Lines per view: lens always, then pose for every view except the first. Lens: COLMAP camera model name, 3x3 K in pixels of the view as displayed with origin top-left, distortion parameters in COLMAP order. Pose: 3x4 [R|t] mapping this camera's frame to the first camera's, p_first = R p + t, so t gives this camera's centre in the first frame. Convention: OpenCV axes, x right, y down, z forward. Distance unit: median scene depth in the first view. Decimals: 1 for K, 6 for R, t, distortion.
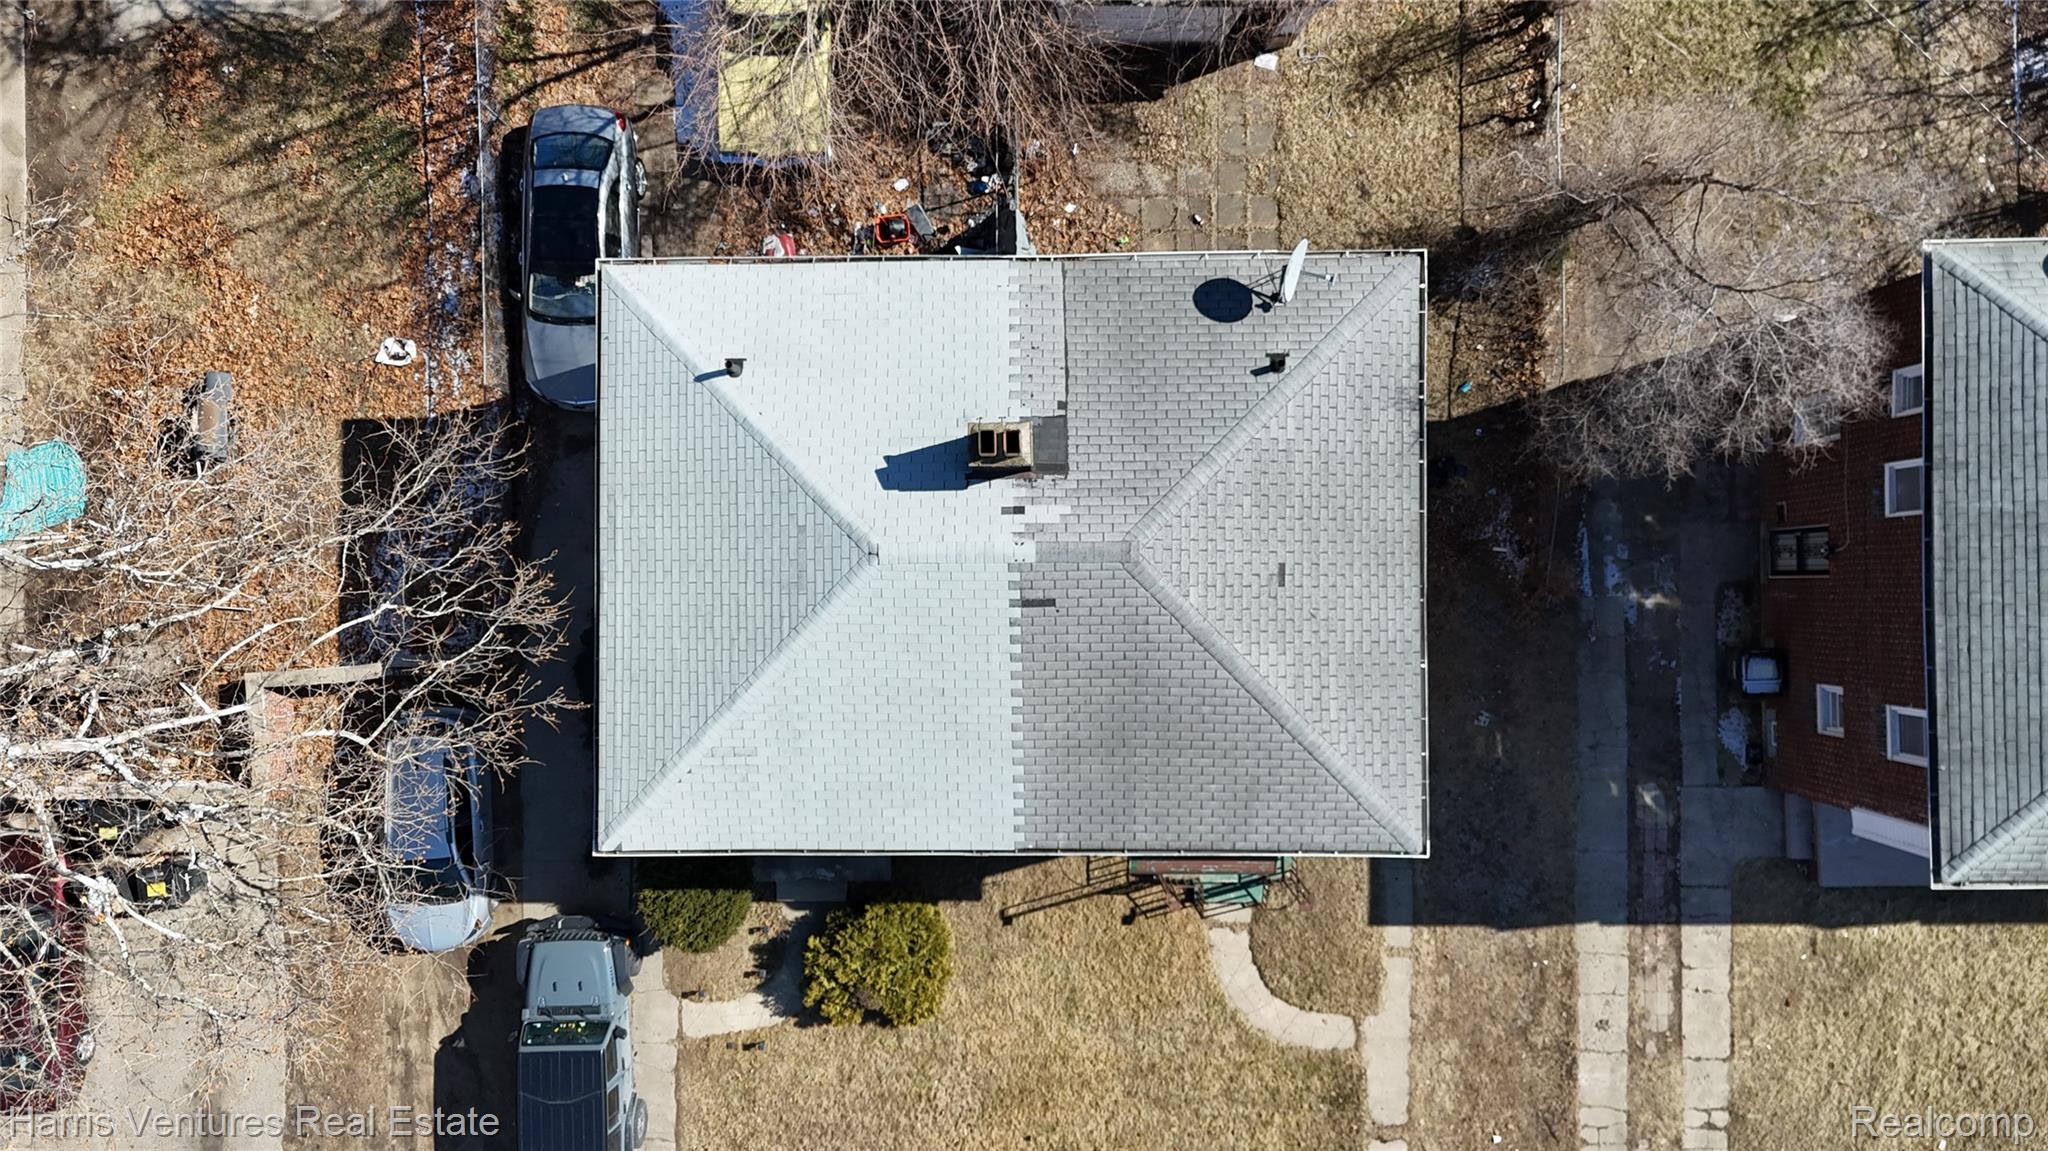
lens RADIAL K [[1446.7, 0, 1020.3], [0, 1446.7, 581.6], [0, 0, 1]] dist [0.003446, -0.008169]
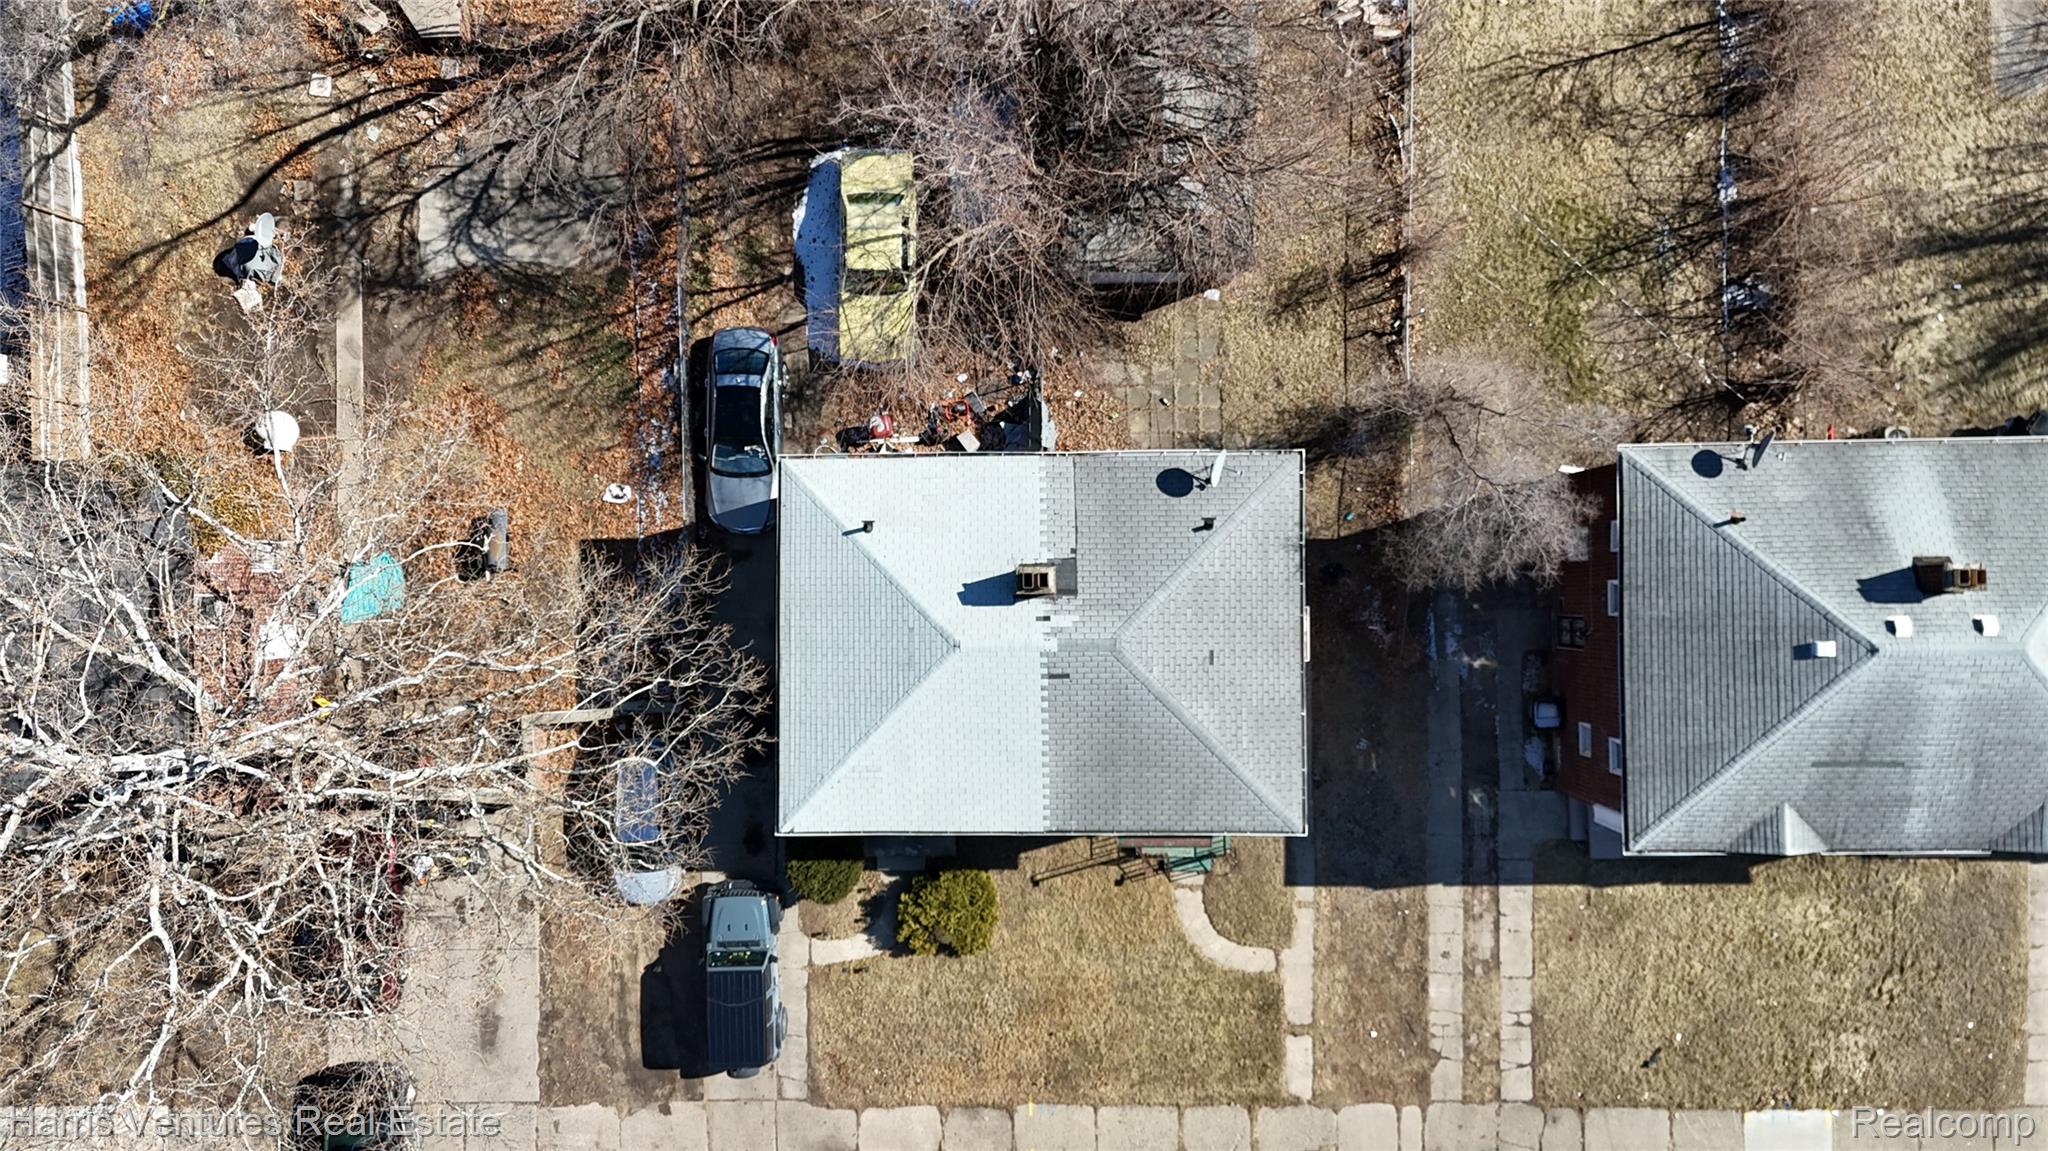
lens RADIAL K [[1446.7, 0, 1025.2], [0, 1446.7, 570.4], [0, 0, 1]] dist [0.003446, -0.008169]
pose [[0.999996, -0.001395, -0.002447, -0.015912], [0.001366, 0.999933, -0.011477, -0.064057], [0.002463, 0.011473, 0.999931, -0.462362]]
